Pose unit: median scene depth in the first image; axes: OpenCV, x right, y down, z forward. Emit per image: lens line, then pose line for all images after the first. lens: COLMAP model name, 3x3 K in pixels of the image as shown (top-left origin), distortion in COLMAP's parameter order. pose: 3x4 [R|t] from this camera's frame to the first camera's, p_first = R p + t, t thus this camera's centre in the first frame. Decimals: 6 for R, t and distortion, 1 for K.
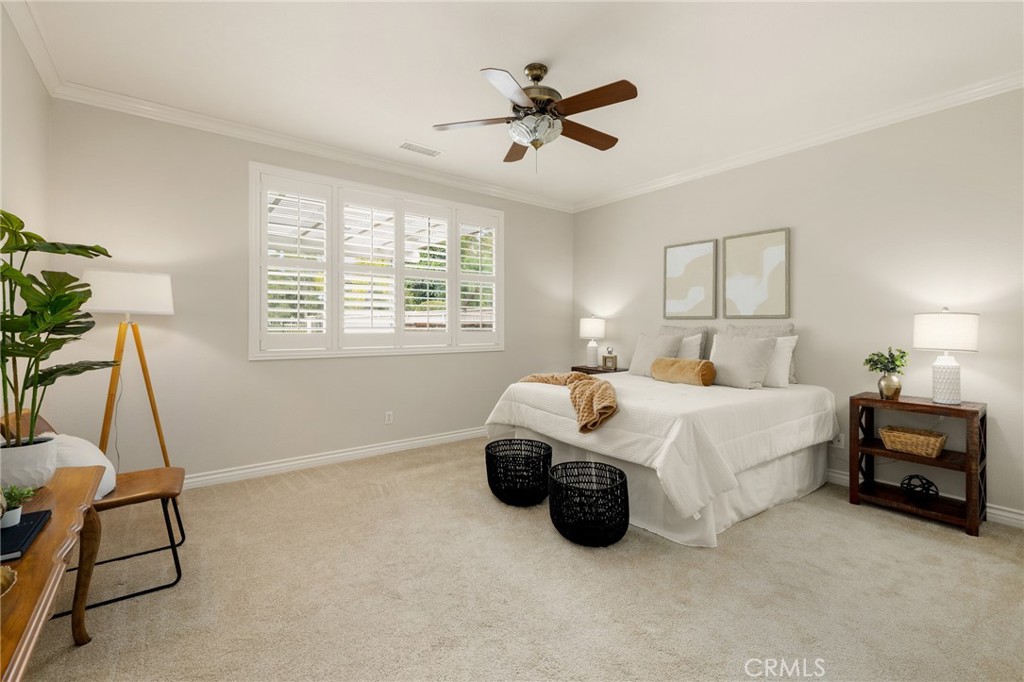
lens RADIAL K [[435.6, 0, 509.7], [0, 435.6, 331.0], [0, 0, 1]] dist [-0.001713, 0.000396]
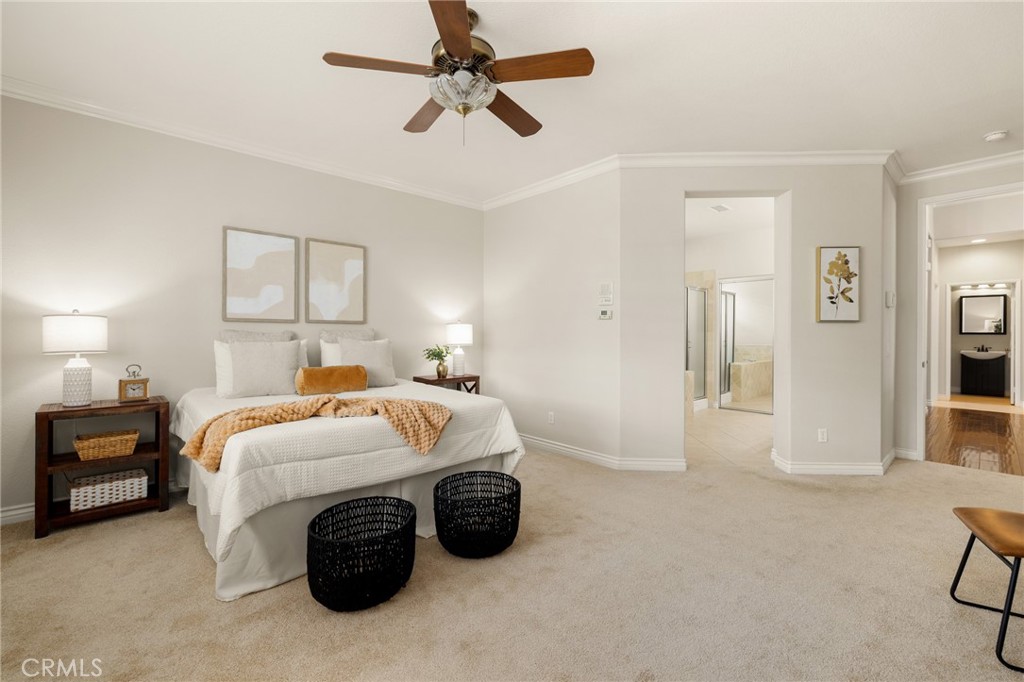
lens RADIAL K [[435.6, 0, 503.7], [0, 435.6, 337.5], [0, 0, 1]] dist [-0.001713, 0.000396]
pose [[-0.077787, -0.018792, 0.996793, -0.484961], [0.007975, 0.999779, 0.019471, -0.011011], [-0.996938, 0.009464, -0.077620, 0.624898]]
